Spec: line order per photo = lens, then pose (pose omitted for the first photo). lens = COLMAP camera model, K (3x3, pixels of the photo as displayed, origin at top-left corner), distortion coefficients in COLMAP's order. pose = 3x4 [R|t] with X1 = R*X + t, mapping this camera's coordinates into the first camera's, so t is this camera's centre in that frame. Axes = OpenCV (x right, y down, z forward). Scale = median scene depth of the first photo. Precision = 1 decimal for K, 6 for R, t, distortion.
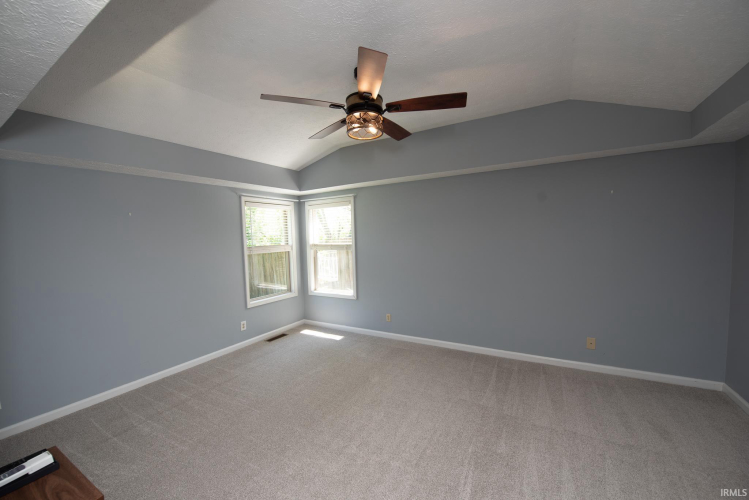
lens RADIAL K [[298.7, 0, 372.3], [0, 298.7, 253.5], [0, 0, 1]] dist [-0.014589, -0.002745]
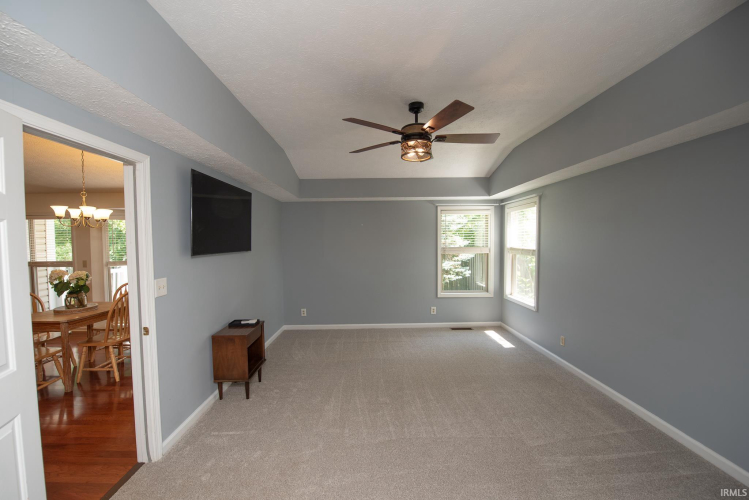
lens RADIAL K [[298.7, 0, 372.3], [0, 298.7, 253.5], [0, 0, 1]] dist [-0.014589, -0.002745]
pose [[0.519429, 0.060586, -0.852363, 0.447050], [-0.058891, 0.997650, 0.035024, -0.021932], [0.852482, 0.032004, 0.521776, 0.114570]]
